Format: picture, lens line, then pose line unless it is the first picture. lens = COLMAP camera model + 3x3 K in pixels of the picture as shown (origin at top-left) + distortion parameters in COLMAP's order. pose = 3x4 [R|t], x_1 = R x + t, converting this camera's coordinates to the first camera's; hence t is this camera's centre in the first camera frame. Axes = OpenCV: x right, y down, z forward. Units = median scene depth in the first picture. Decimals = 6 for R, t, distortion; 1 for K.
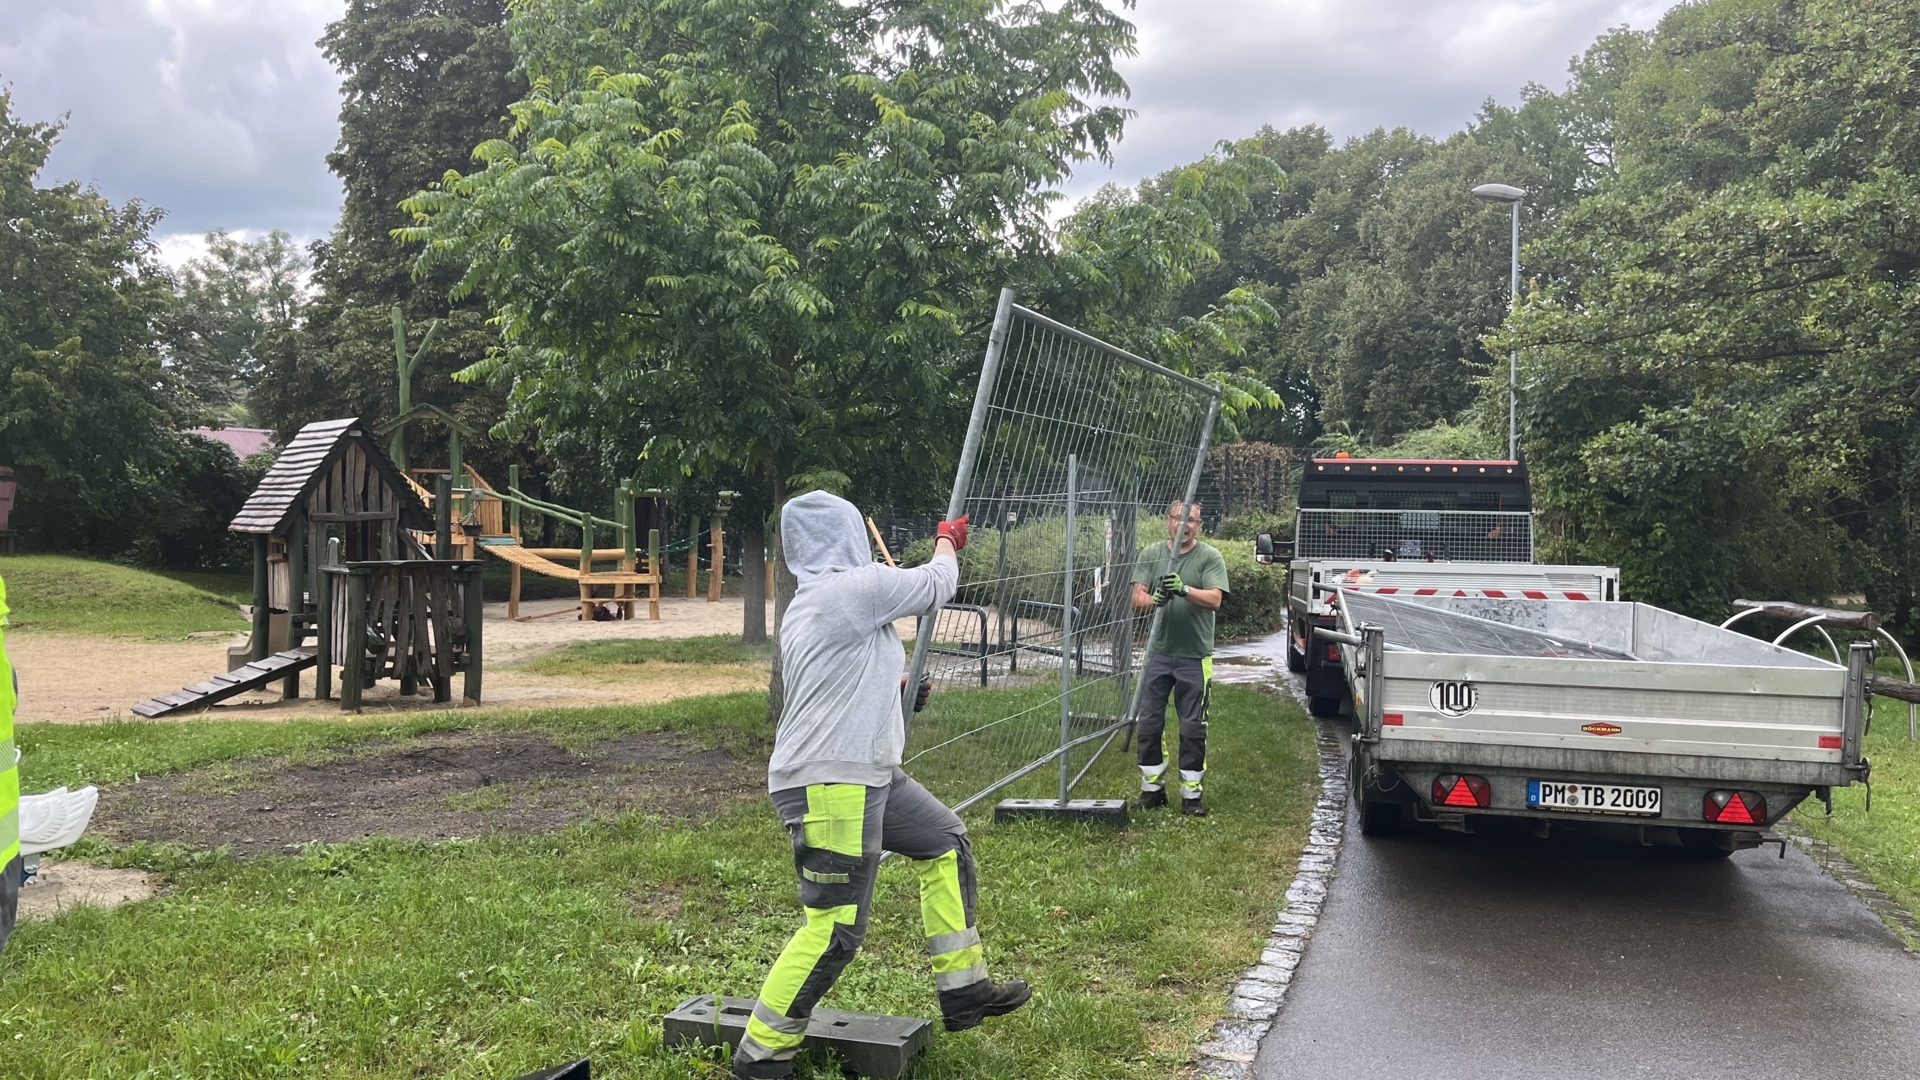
lens RADIAL K [[1466.6, 0, 951.5], [0, 1466.6, 543.9], [0, 0, 1]] dist [0.055630, -0.065333]
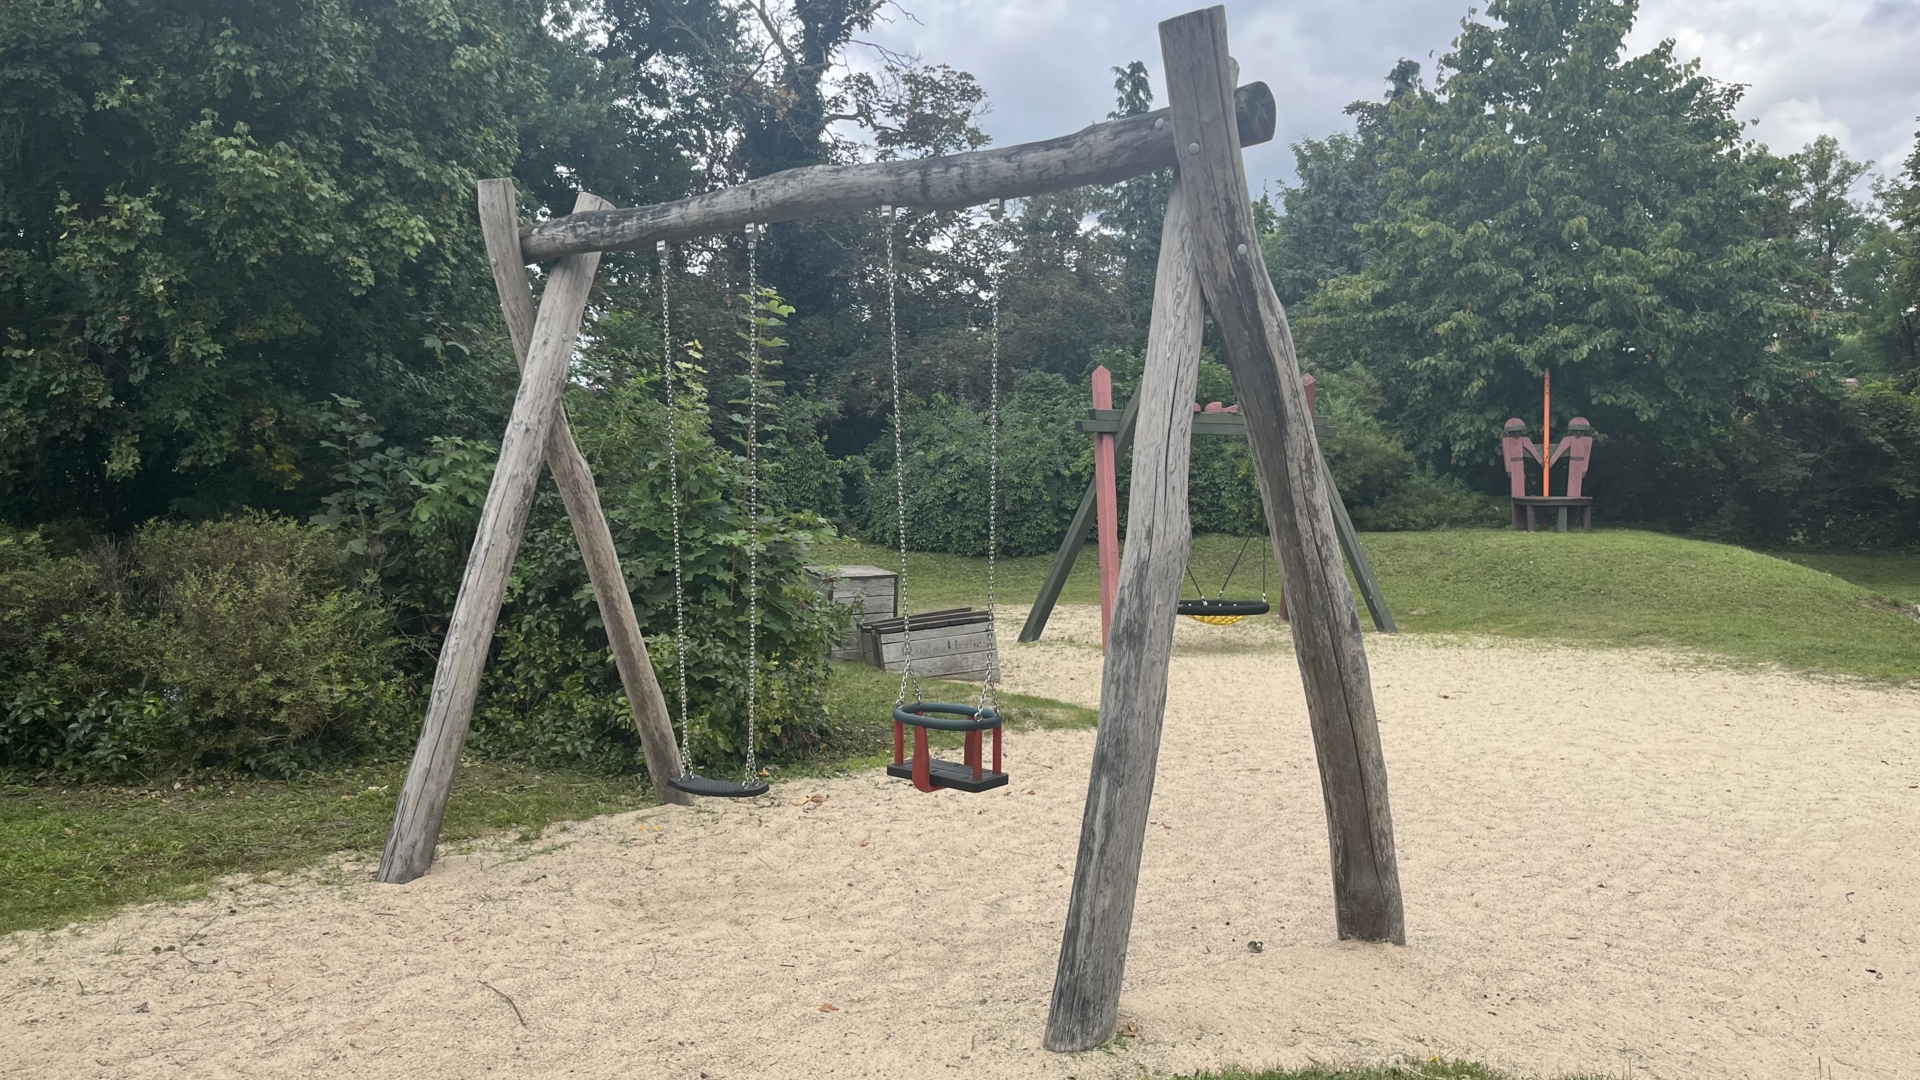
lens RADIAL K [[1440.7, 0, 965.3], [0, 1440.7, 591.8], [0, 0, 1]] dist [0.065625, -0.078222]
pose [[0.608933, 0.045005, -0.791944, -0.476002], [0.000394, 0.998372, 0.057039, -0.007418], [0.793222, -0.035045, 0.607923, 0.566534]]
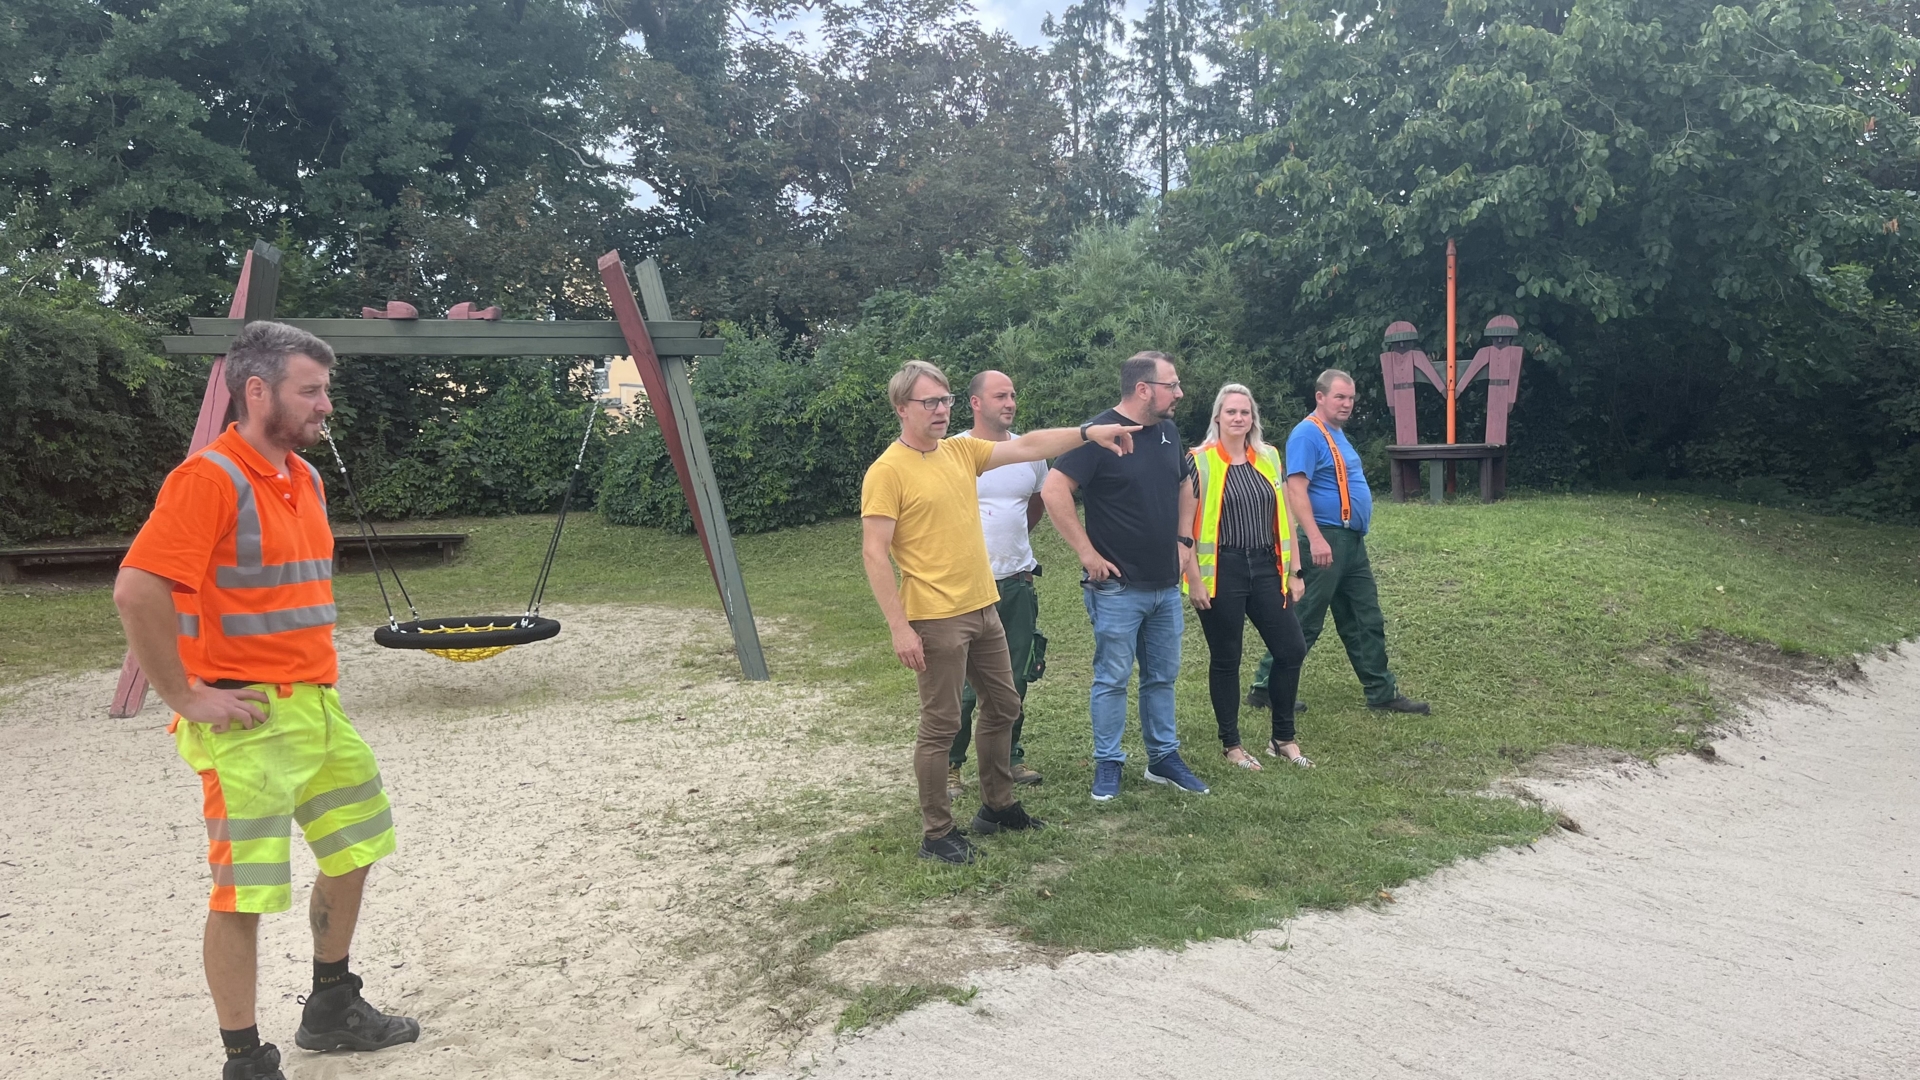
lens RADIAL K [[1468.6, 0, 984.2], [0, 1468.6, 546.8], [0, 0, 1]] dist [0.060537, -0.074512]
pose [[0.315999, 0.049036, -0.947491, -0.486741], [0.010836, 0.998412, 0.055285, -0.009795], [0.948698, -0.027737, 0.314966, 1.533113]]
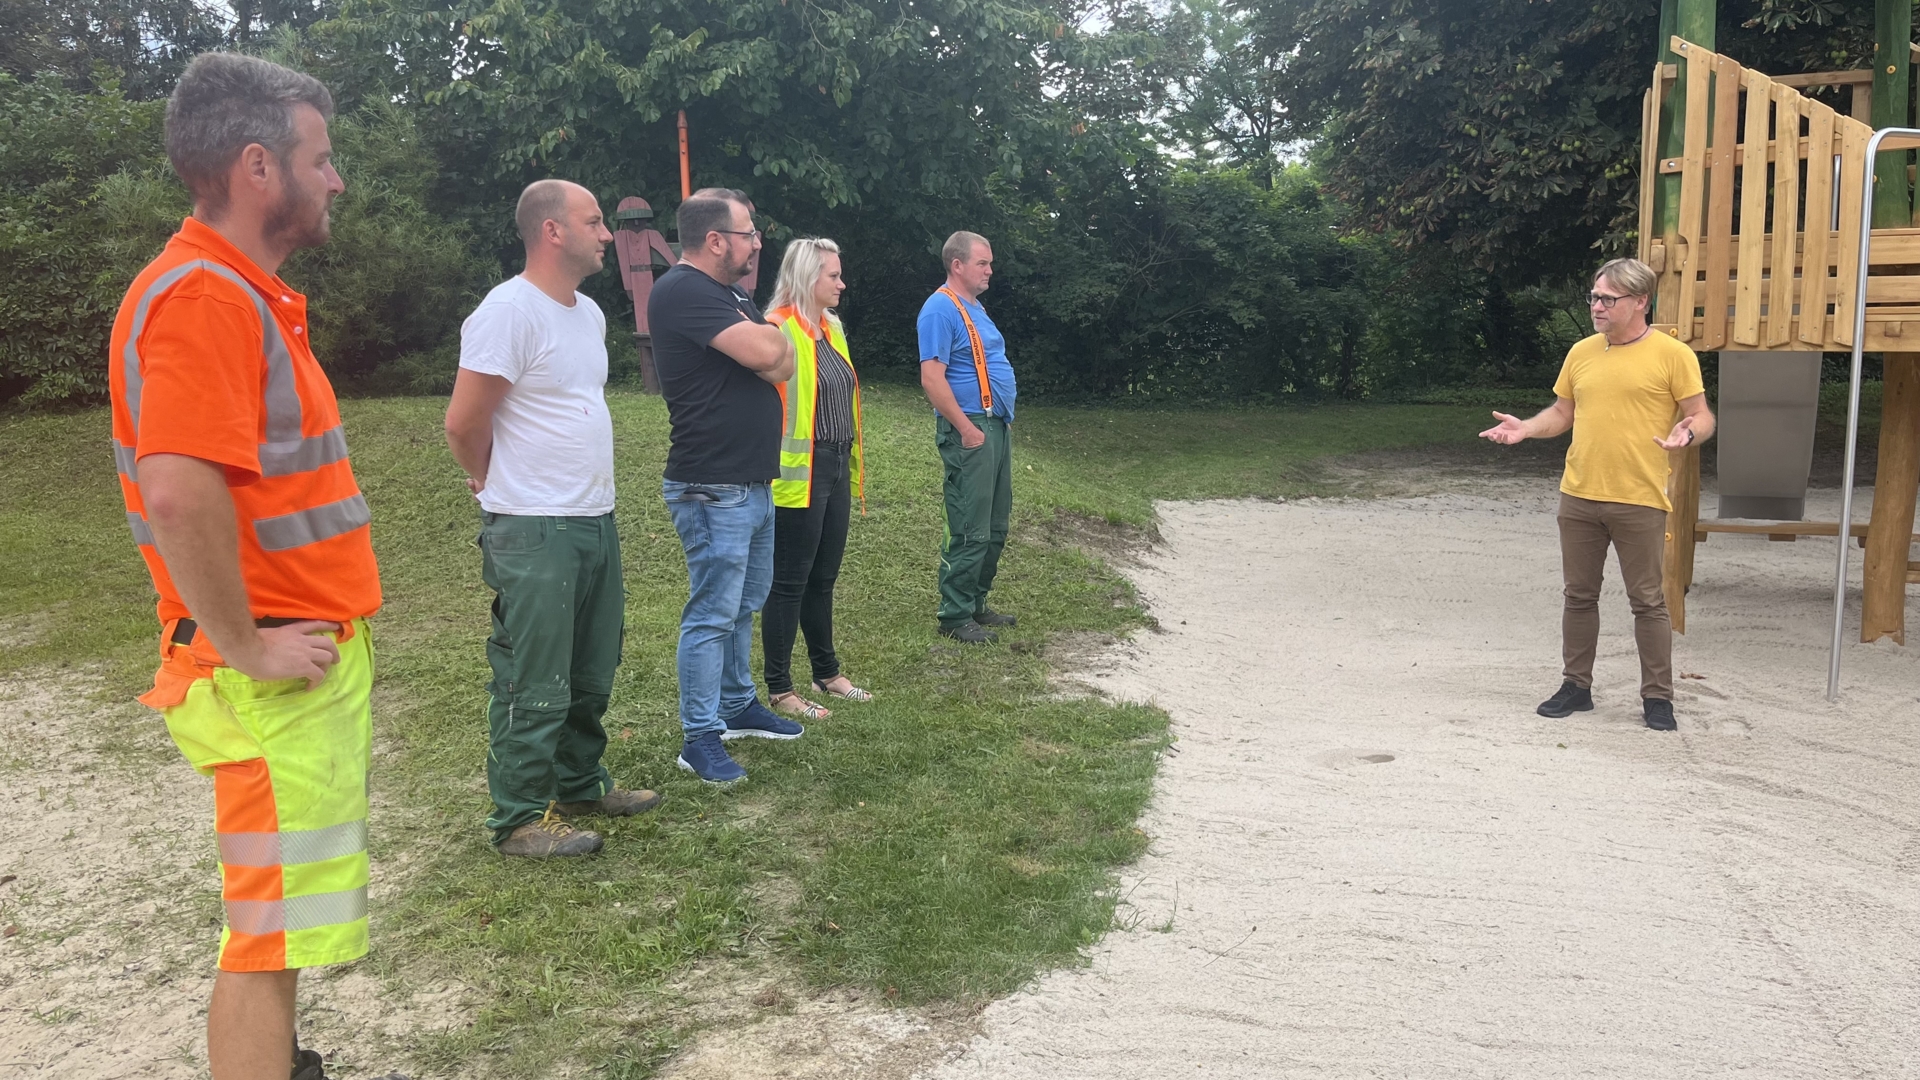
lens RADIAL K [[1450.6, 0, 966.7], [0, 1450.6, 550.7], [0, 0, 1]] dist [0.100056, -0.138571]
pose [[0.814047, 0.064276, -0.577231, -0.667655], [0.019113, 0.990354, 0.137232, -0.005910], [0.580485, -0.122746, 0.804967, 1.467371]]
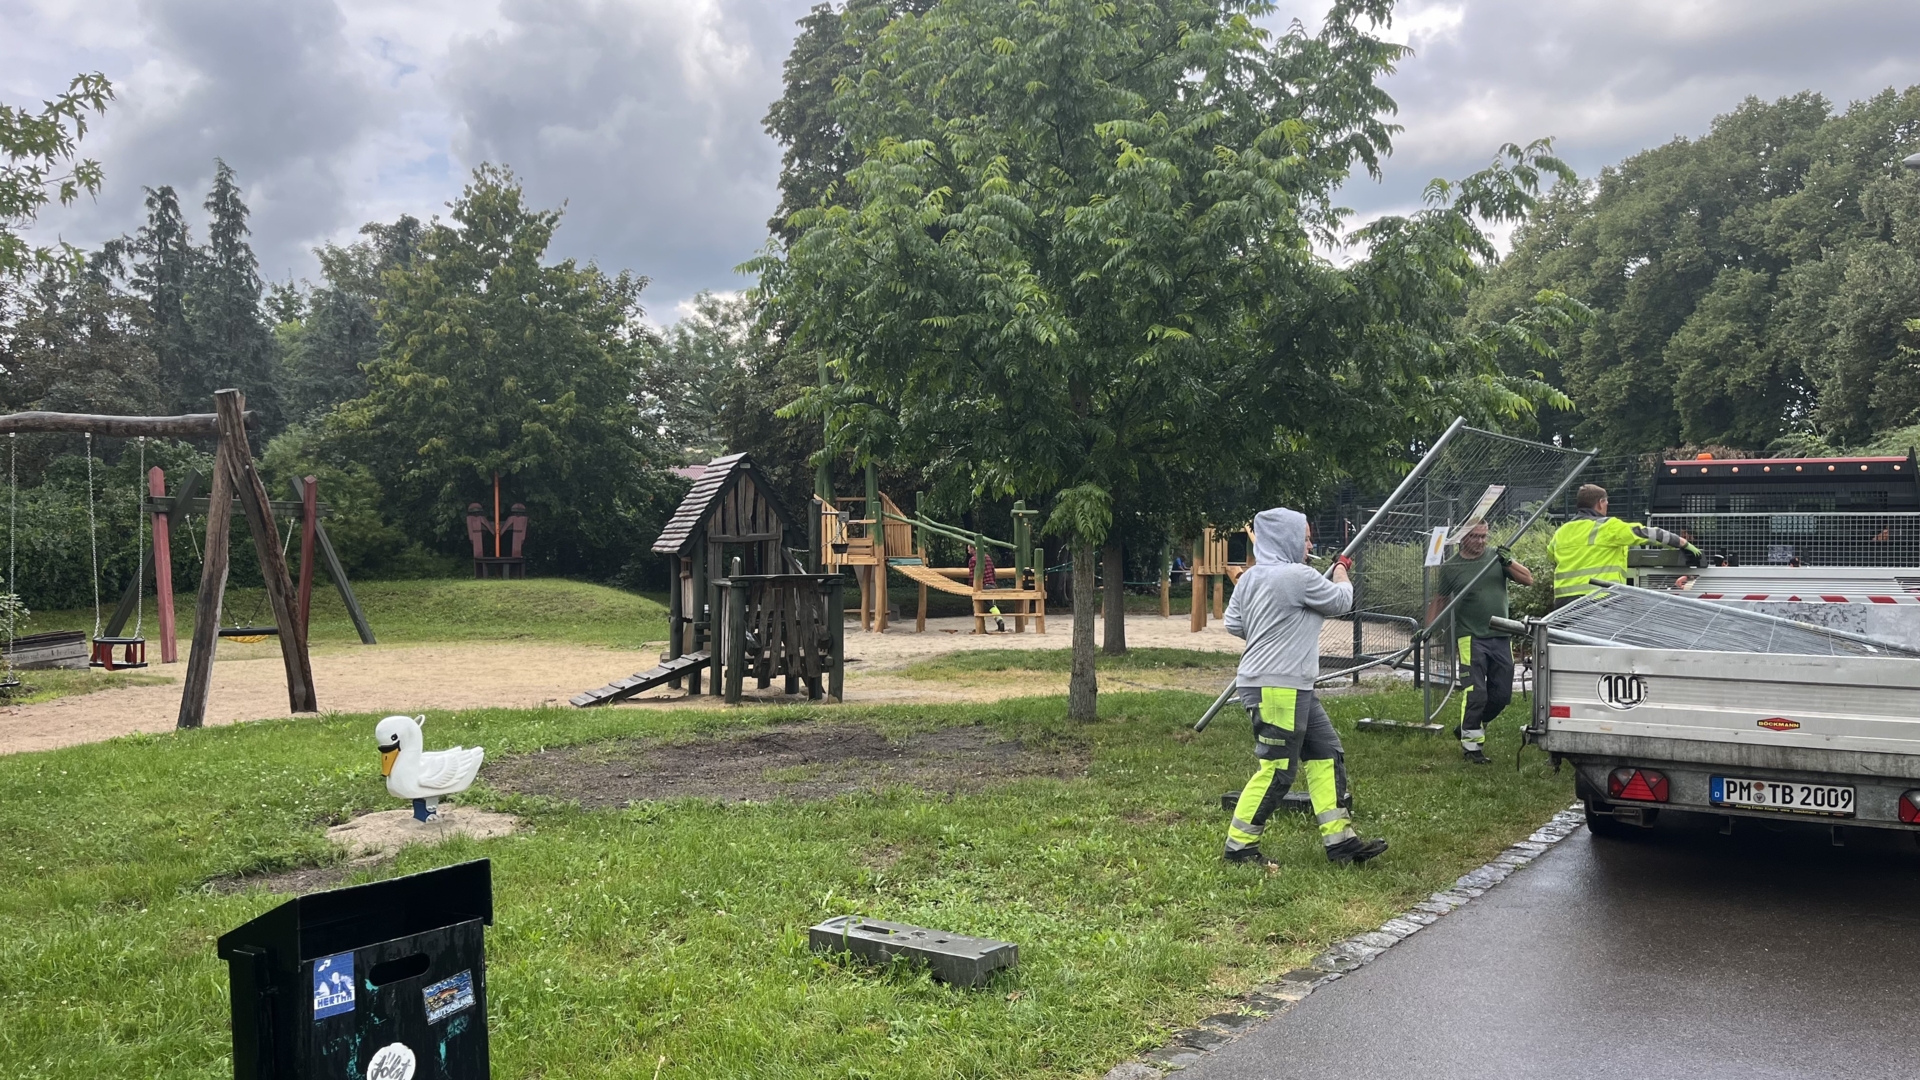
lens RADIAL K [[1464.5, 0, 960.0], [0, 1464.5, 540.0], [0, 0, 1]] dist [0.061465, -0.085806]
pose [[0.955958, -0.015379, -0.293100, 0.101327], [0.010072, 0.999757, -0.019605, 0.008076], [0.293331, 0.015789, 0.955881, -0.048622]]
